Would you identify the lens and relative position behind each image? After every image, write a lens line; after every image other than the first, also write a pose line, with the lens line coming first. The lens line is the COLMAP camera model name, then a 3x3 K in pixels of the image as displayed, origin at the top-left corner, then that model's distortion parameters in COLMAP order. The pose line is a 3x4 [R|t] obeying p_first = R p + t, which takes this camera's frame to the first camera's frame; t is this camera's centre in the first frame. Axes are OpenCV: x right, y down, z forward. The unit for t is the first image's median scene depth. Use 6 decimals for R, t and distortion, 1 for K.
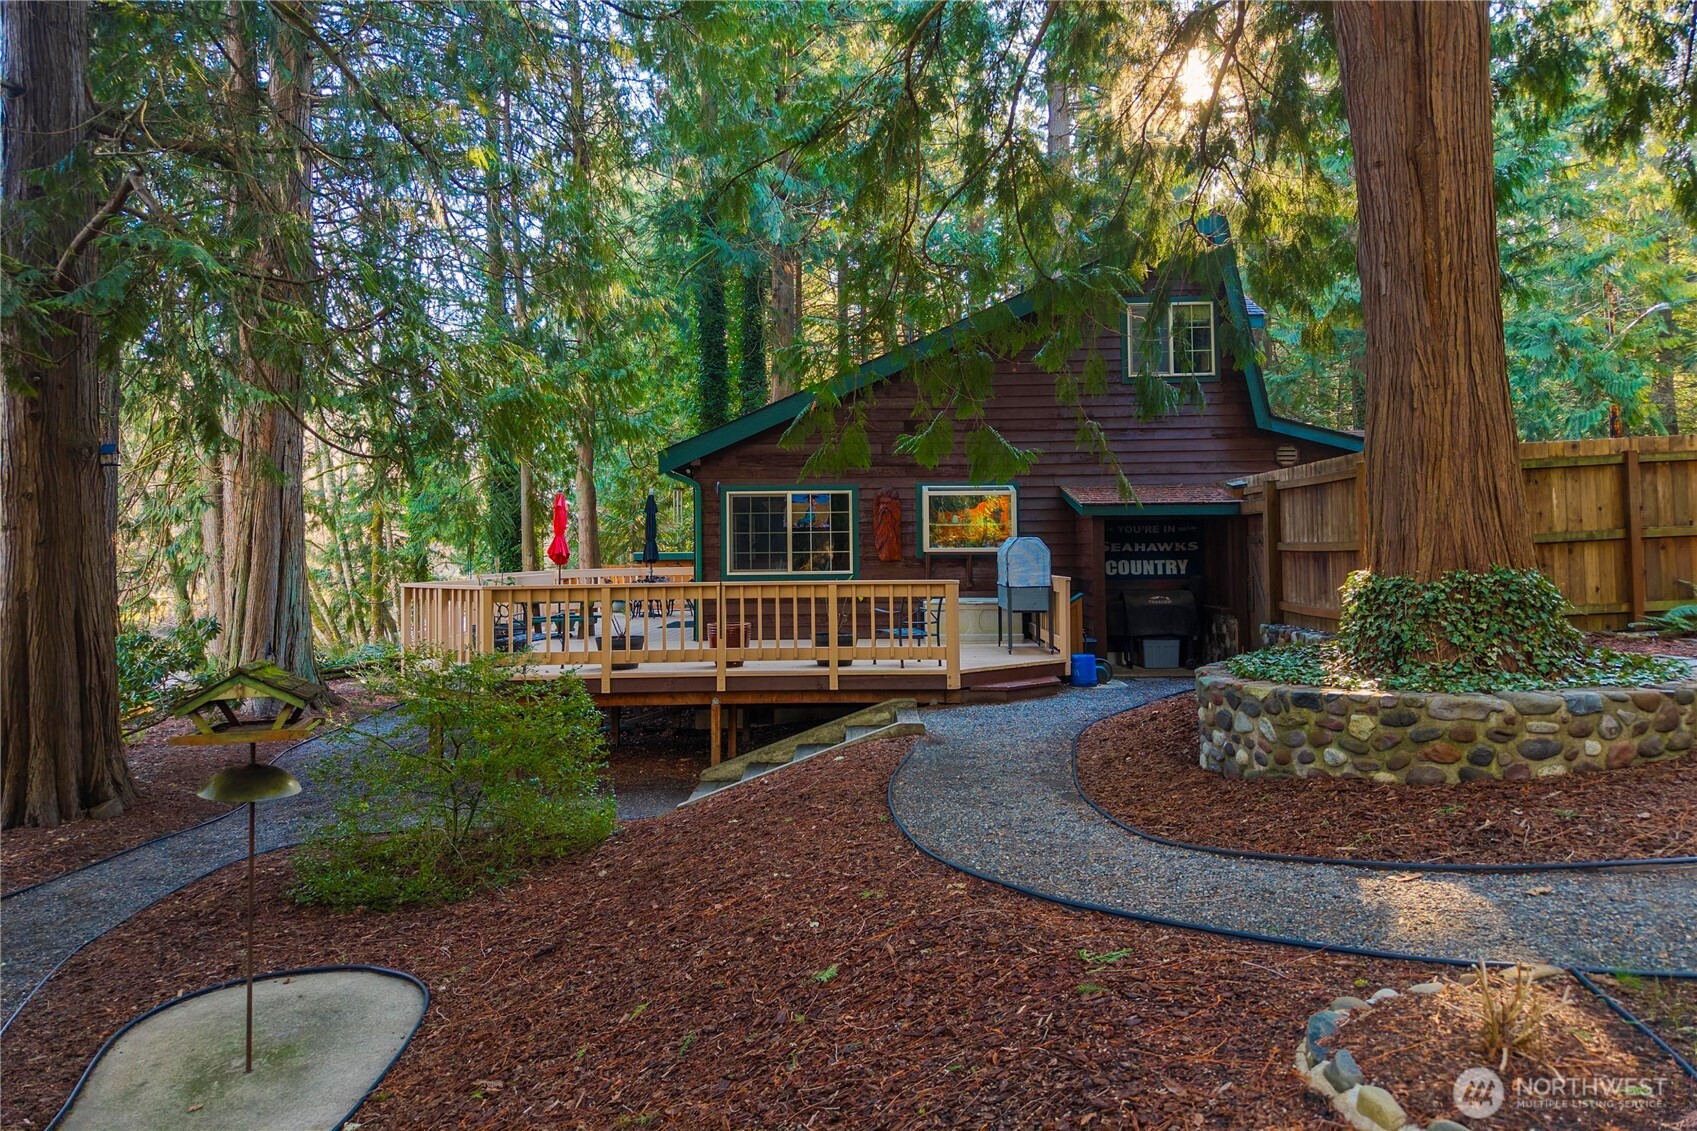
lens RADIAL K [[1148.5, 0, 845.7], [0, 1148.5, 472.2], [0, 0, 1]] dist [-0.019254, -0.001418]
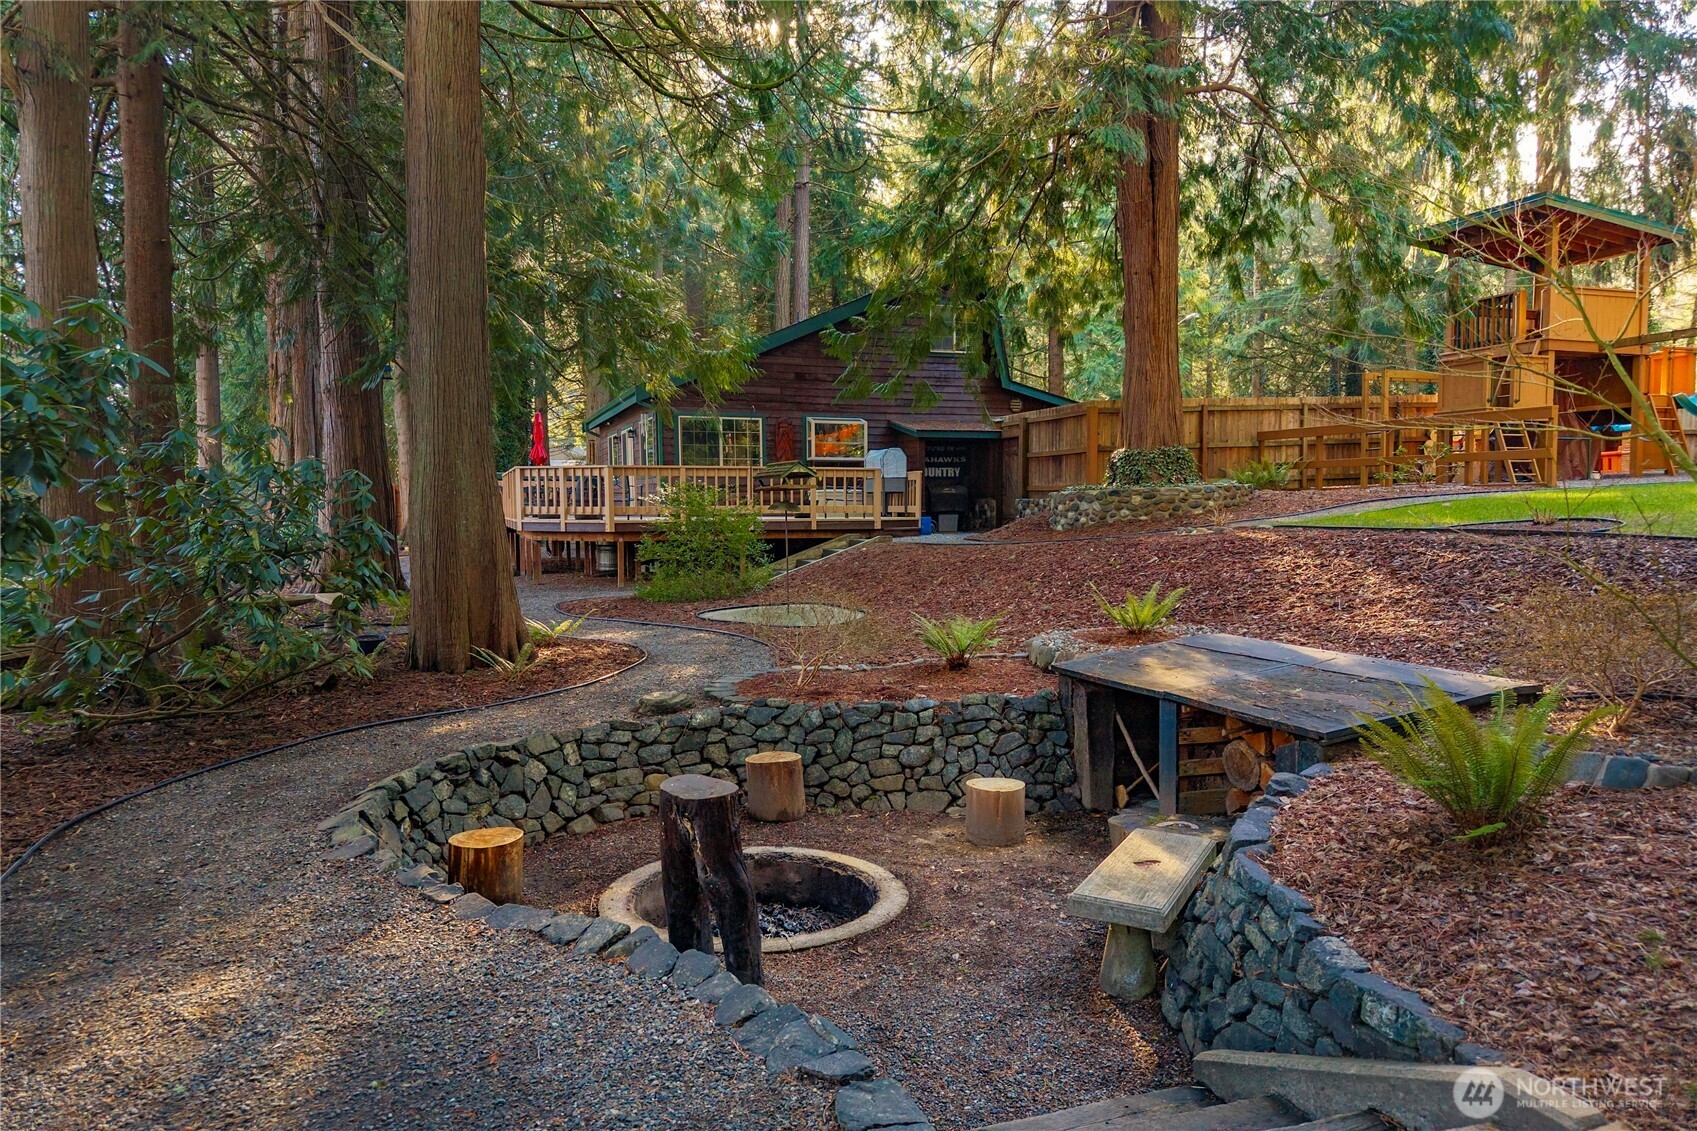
lens RADIAL K [[1144.8, 0, 848.5], [0, 1144.8, 565.5], [0, 0, 1]] dist [0.008384, 0.000146]
pose [[0.937255, -0.019554, 0.348096, -0.522473], [-0.021889, 0.993156, 0.114725, 0.038372], [-0.347957, -0.115146, 0.930413, -0.598463]]
